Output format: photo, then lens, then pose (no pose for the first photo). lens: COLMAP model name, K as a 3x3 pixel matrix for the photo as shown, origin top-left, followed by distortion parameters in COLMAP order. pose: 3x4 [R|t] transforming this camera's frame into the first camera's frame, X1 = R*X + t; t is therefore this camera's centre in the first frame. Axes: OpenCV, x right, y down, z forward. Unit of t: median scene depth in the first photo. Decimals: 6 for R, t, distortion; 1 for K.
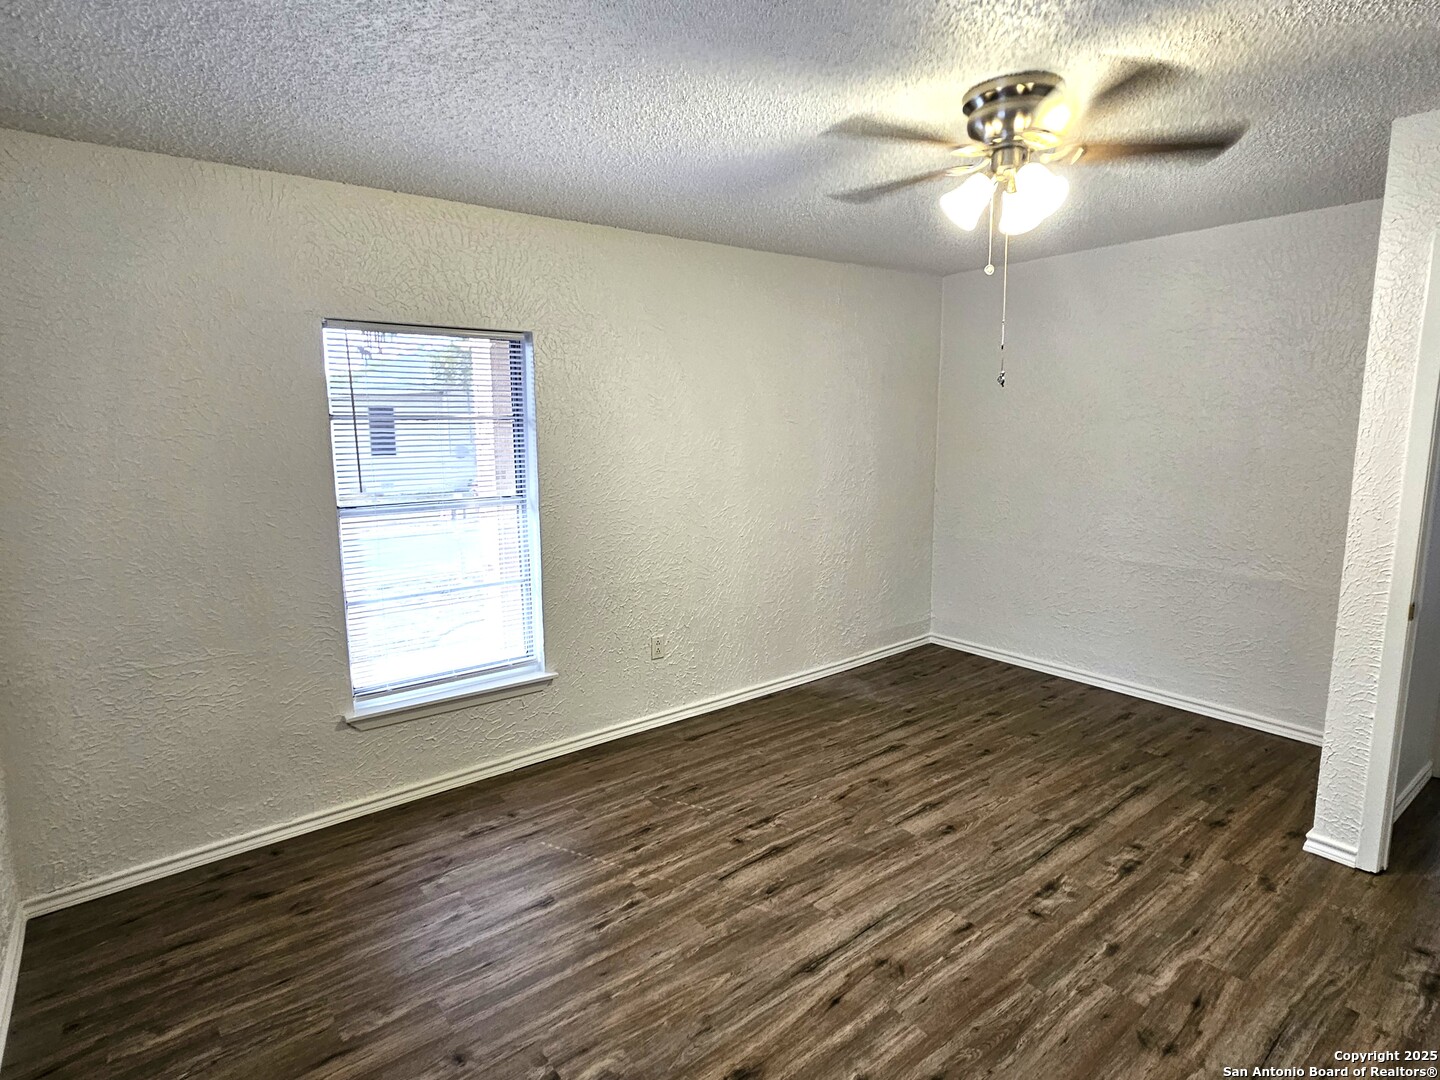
lens RADIAL K [[764.5, 0, 724.3], [0, 764.5, 537.3], [0, 0, 1]] dist [0.002816, -0.000240]
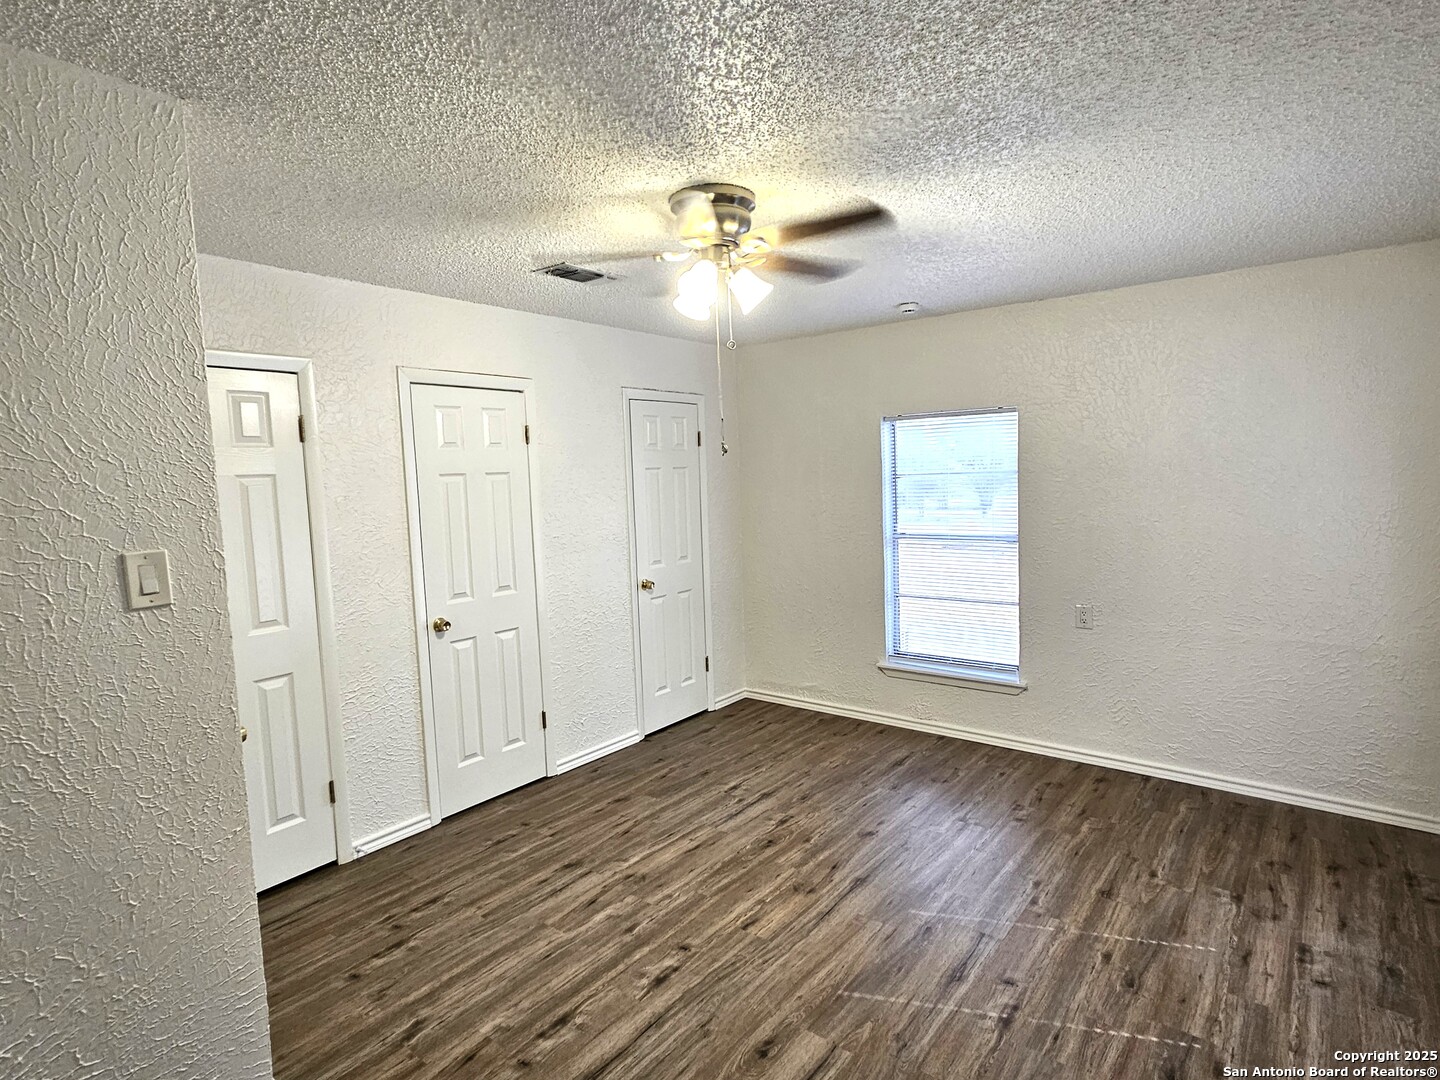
lens RADIAL K [[764.5, 0, 724.3], [0, 764.5, 537.3], [0, 0, 1]] dist [0.002816, -0.000240]
pose [[-0.969294, 0.059868, -0.238505, 0.567641], [0.004304, 0.973893, 0.226967, -0.303197], [0.245867, 0.218971, -0.944246, 1.876369]]
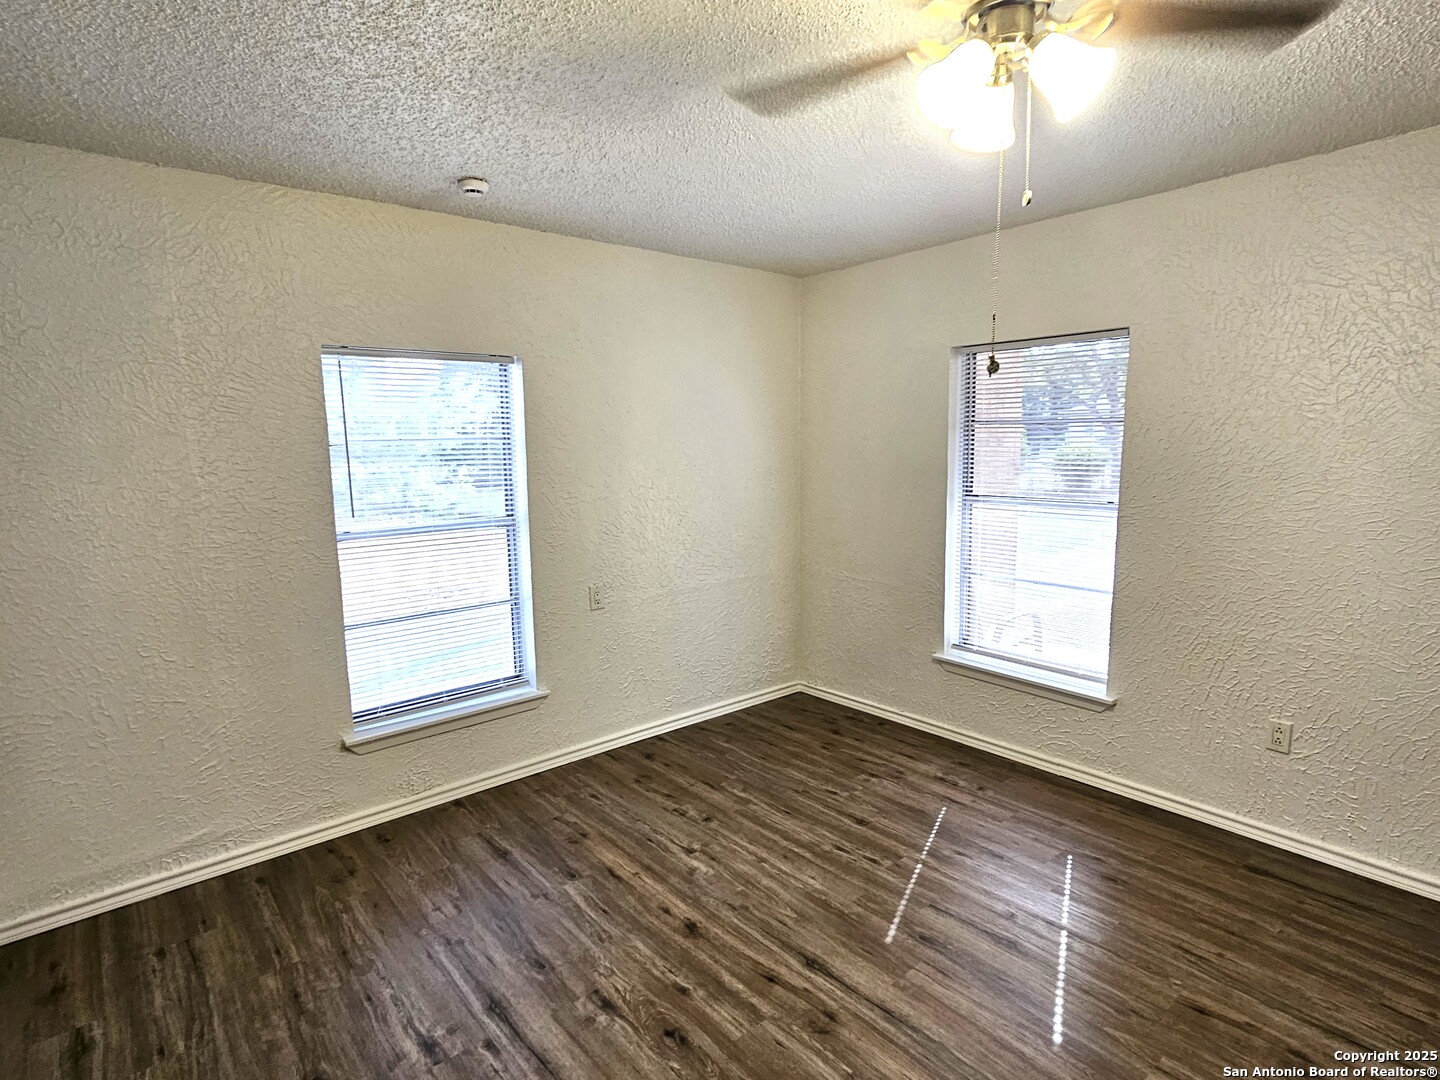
lens RADIAL K [[764.5, 0, 724.3], [0, 764.5, 537.3], [0, 0, 1]] dist [0.002816, -0.000240]
pose [[0.040466, 0.139401, -0.989409, 0.937433], [-0.133430, 0.982105, 0.132915, -0.107629], [0.990232, 0.126638, 0.058342, 0.675712]]
